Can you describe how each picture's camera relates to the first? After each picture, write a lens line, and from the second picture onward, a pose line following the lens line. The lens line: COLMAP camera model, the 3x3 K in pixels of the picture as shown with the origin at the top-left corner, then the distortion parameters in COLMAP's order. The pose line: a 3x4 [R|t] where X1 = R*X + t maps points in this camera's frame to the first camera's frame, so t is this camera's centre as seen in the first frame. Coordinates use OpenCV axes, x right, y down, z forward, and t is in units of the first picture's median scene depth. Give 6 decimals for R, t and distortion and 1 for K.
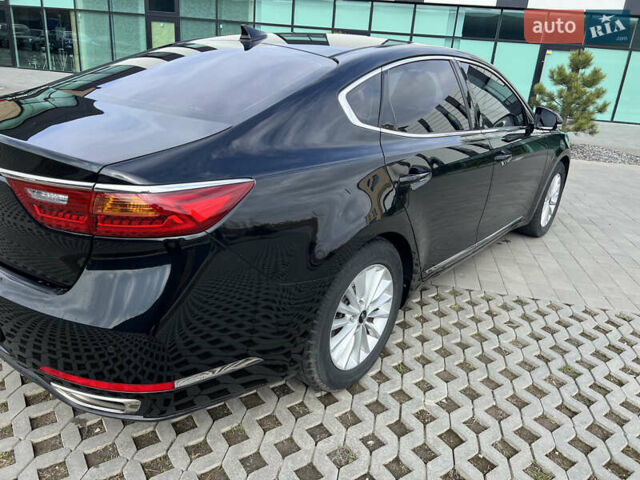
lens RADIAL K [[476.7, 0, 320.0], [0, 476.7, 240.0], [0, 0, 1]] dist [0.038696, -0.039321]
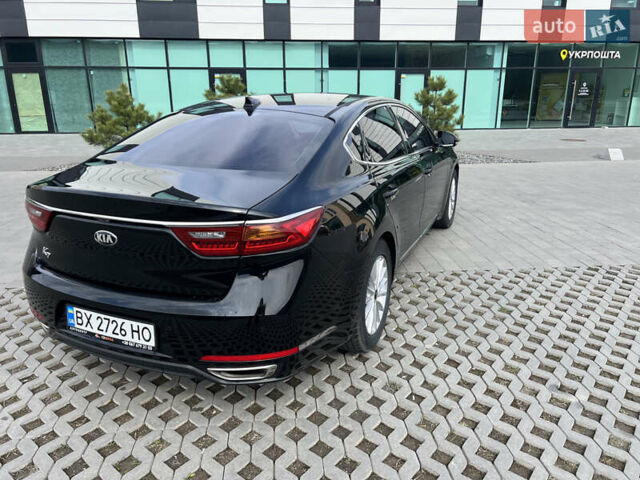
lens RADIAL K [[476.7, 0, 320.0], [0, 476.7, 240.0], [0, 0, 1]] dist [0.038696, -0.039321]
pose [[0.958702, -0.155196, 0.238337, -0.254033], [0.167463, 0.985359, -0.031987, 0.013306], [-0.229883, 0.070578, 0.970656, -0.224003]]
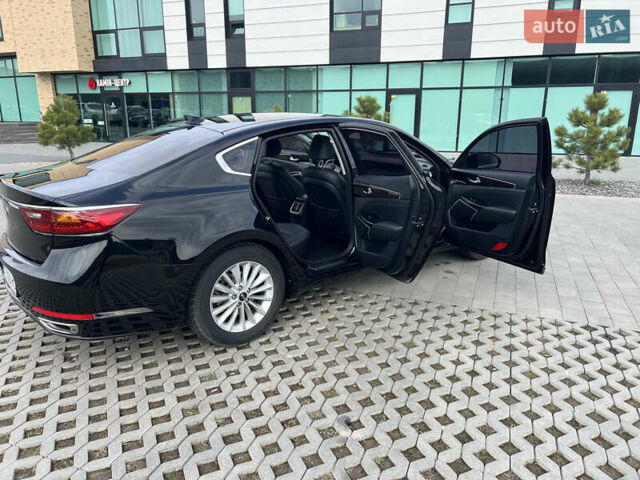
lens RADIAL K [[483.7, 0, 316.7], [0, 483.7, 232.6], [0, 0, 1]] dist [0.040036, -0.033716]
pose [[0.979180, -0.029433, -0.200851, 0.426895], [0.003833, 0.991937, -0.126674, 0.104967], [0.202960, 0.123267, 0.971397, -0.316554]]
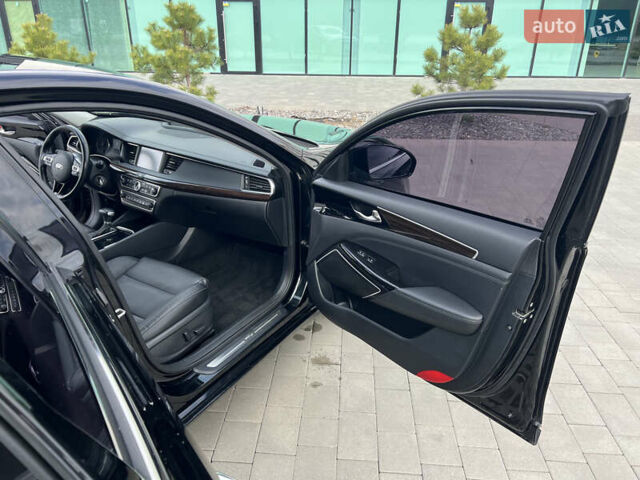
lens RADIAL K [[476.7, 0, 320.0], [0, 476.7, 240.0], [0, 0, 1]] dist [0.038696, -0.039321]
pose [[0.990377, -0.113457, 0.079249, 0.480868], [0.107791, 0.991530, 0.072459, -0.224093], [-0.086799, -0.063219, 0.994218, 0.485848]]
